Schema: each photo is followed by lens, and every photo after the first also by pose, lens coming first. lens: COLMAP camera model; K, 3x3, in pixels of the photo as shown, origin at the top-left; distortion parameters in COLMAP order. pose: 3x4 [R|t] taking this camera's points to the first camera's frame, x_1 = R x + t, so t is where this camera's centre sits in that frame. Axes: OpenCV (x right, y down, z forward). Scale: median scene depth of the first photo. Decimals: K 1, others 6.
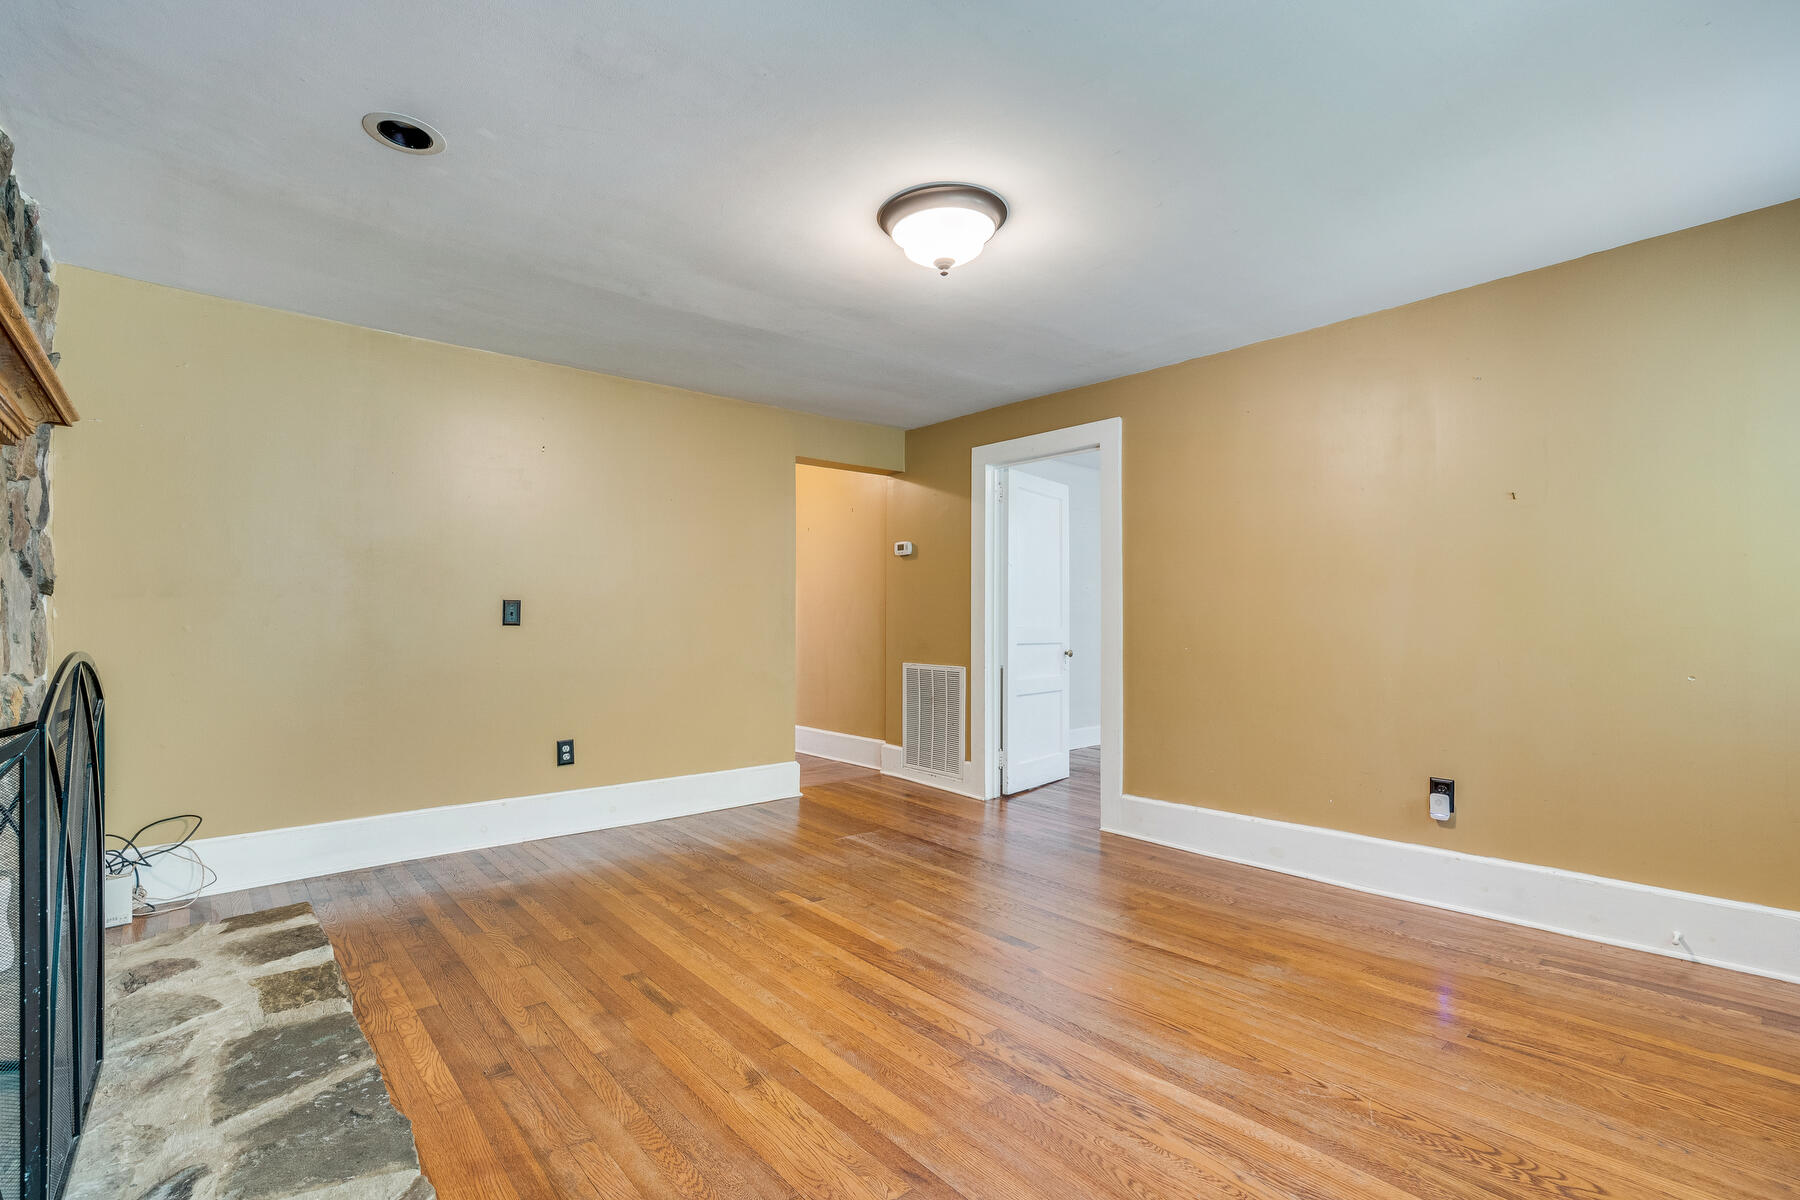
lens RADIAL K [[811.7, 0, 892.5], [0, 811.7, 607.3], [0, 0, 1]] dist [-0.007695, -0.000072]
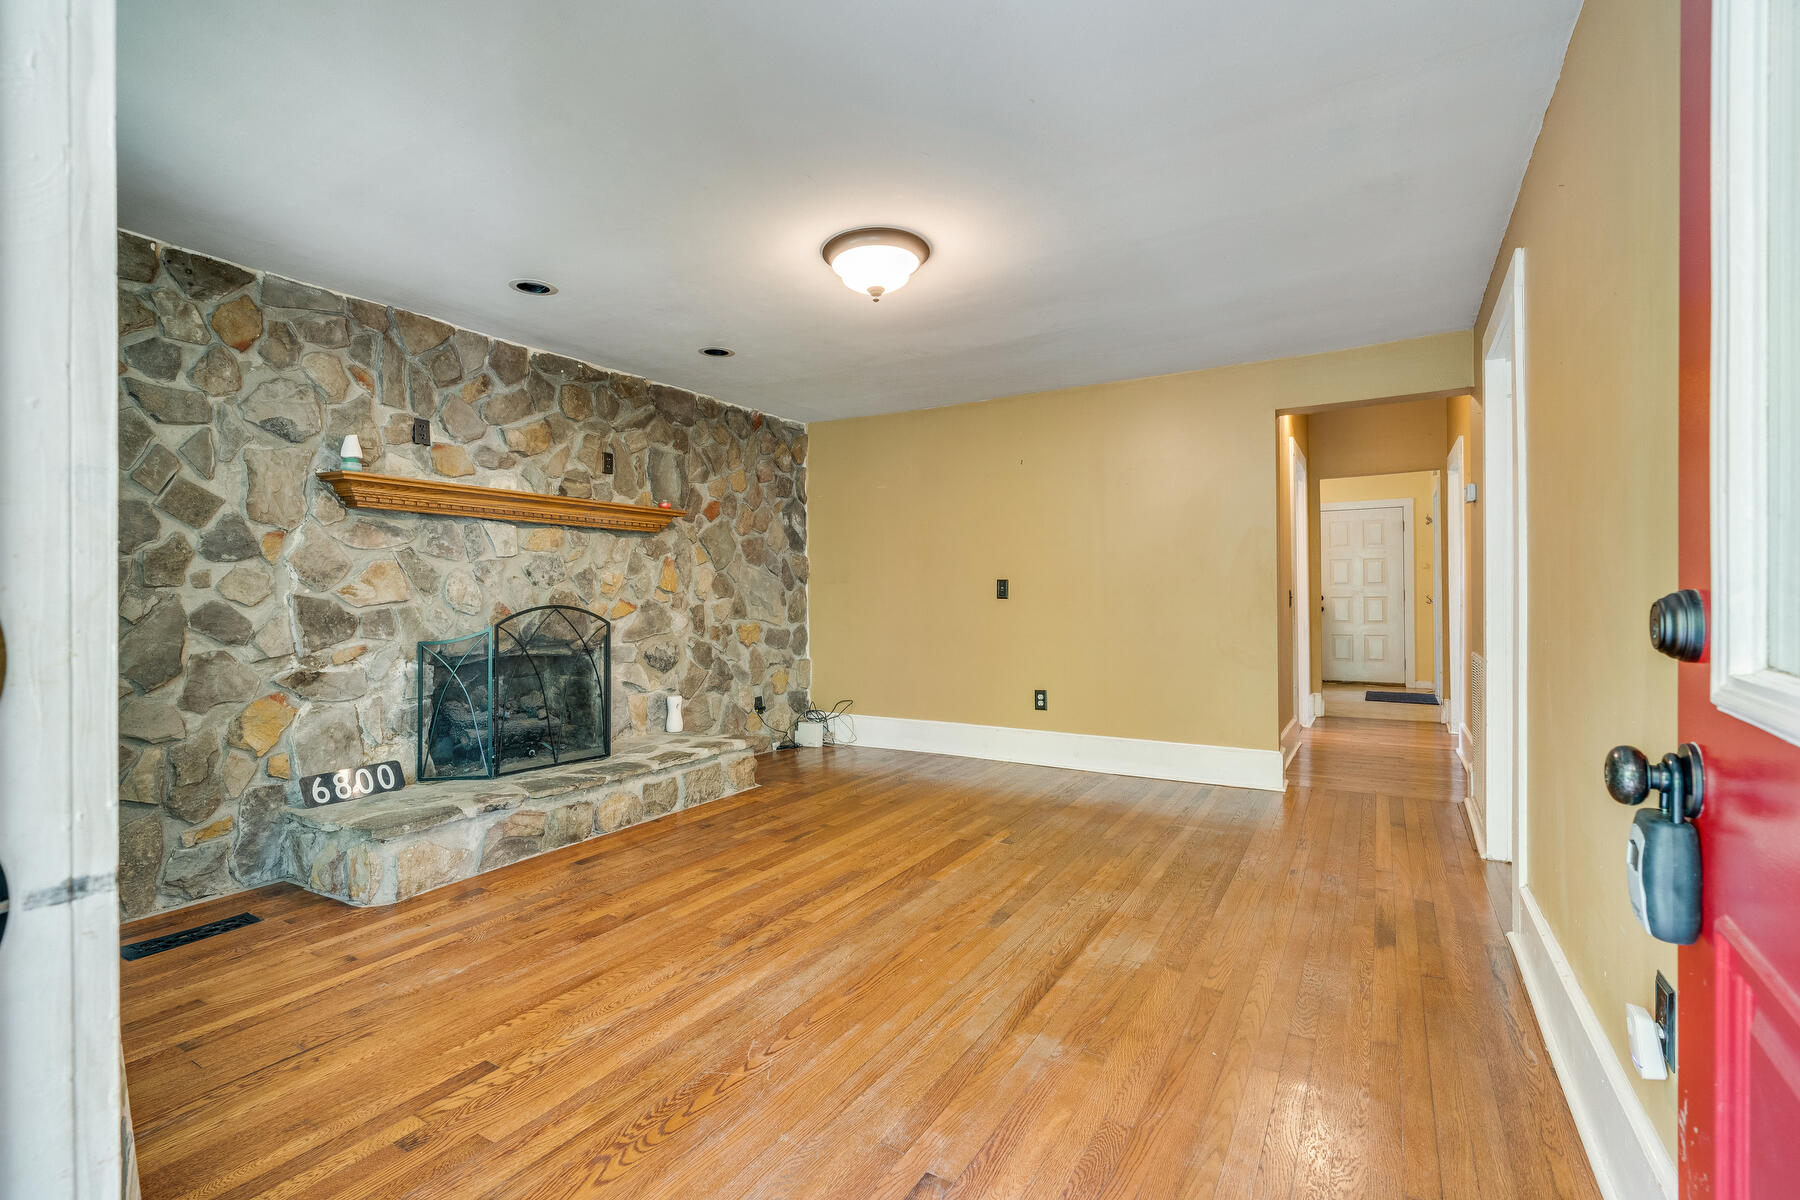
lens RADIAL K [[811.7, 0, 891.5], [0, 811.7, 592.9], [0, 0, 1]] dist [-0.007695, -0.000072]
pose [[0.312154, -0.005697, -0.950015, 1.142948], [0.018747, 0.999824, 0.000164, 0.014728], [0.949847, -0.017861, 0.312206, 0.621765]]
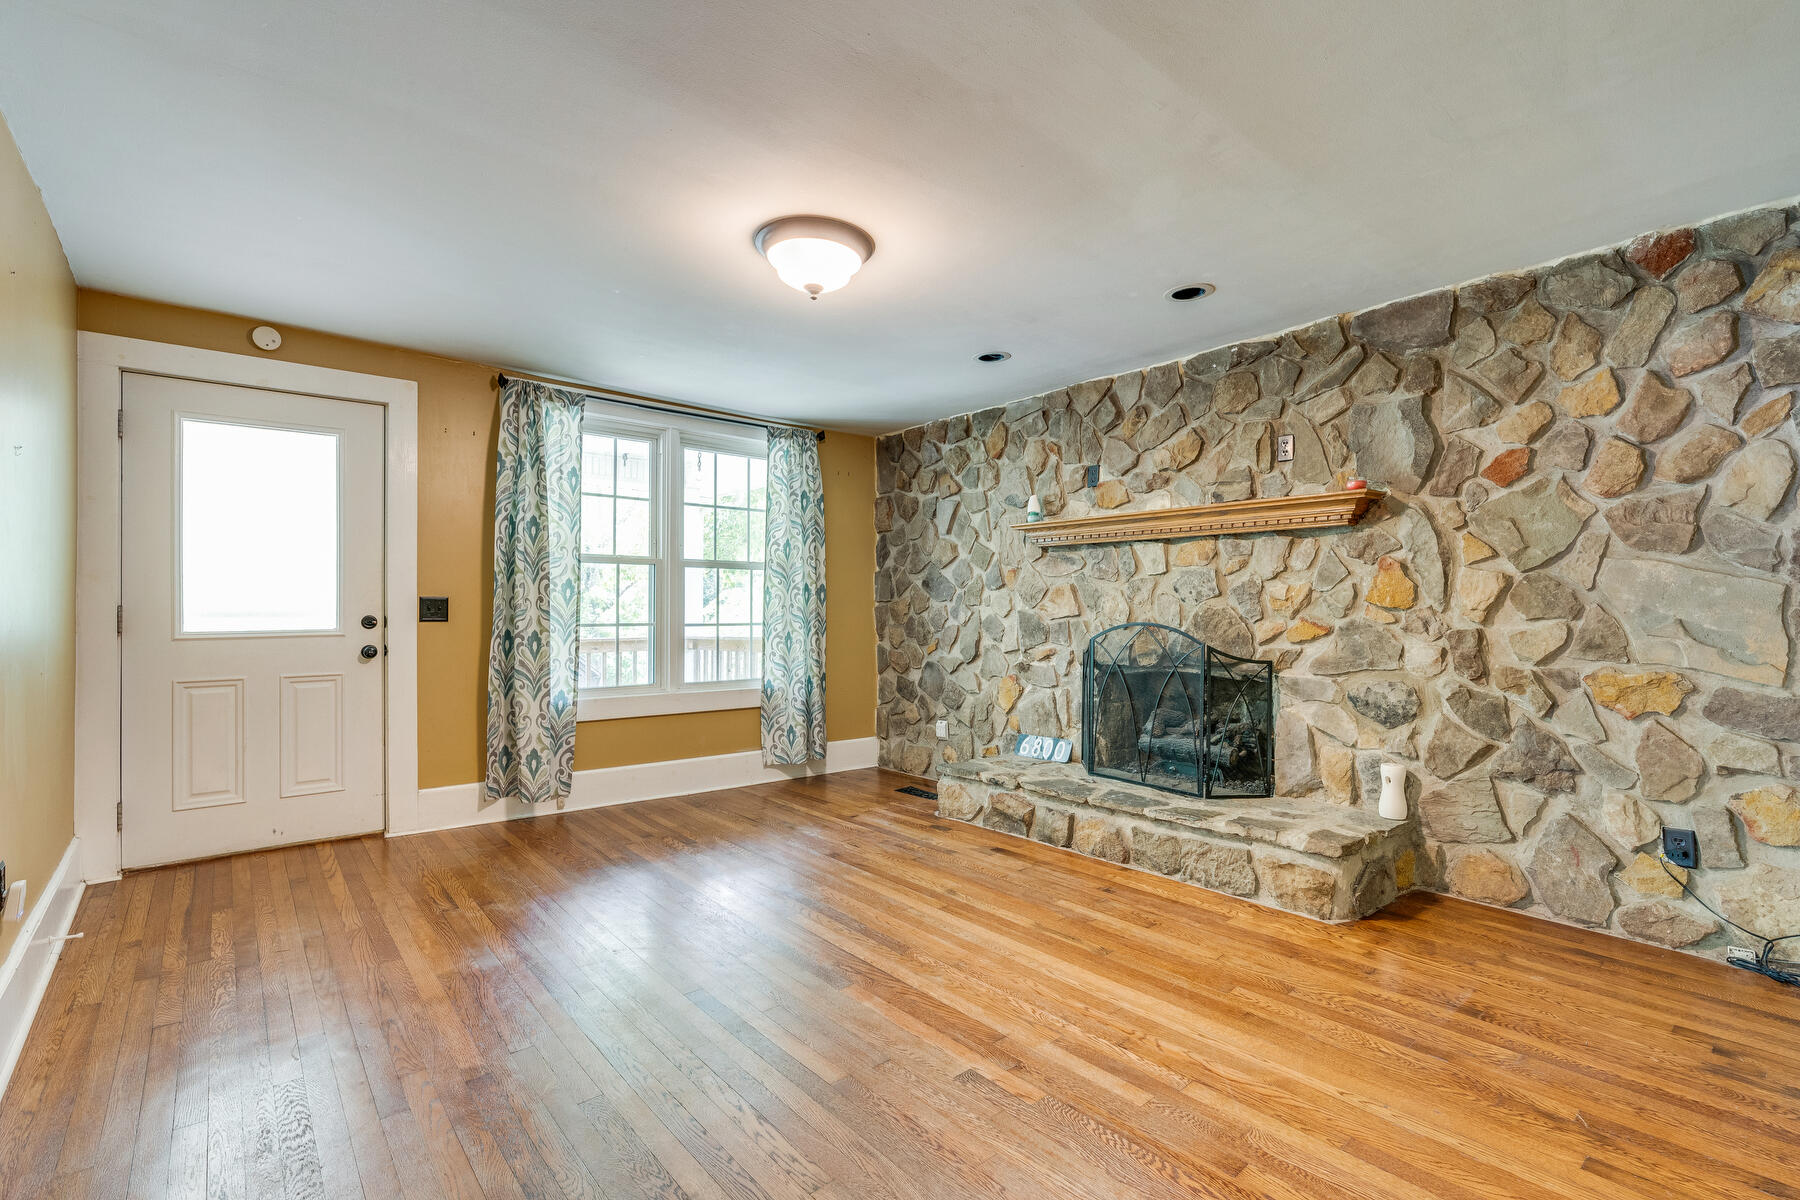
lens RADIAL K [[811.7, 0, 899.8], [0, 811.7, 600.2], [0, 0, 1]] dist [-0.007695, -0.000072]
pose [[-0.999987, 0.000093, 0.005041, -0.056035], [-0.000013, 0.999778, -0.021074, 0.016297], [-0.005042, -0.021073, -0.999765, 2.000939]]
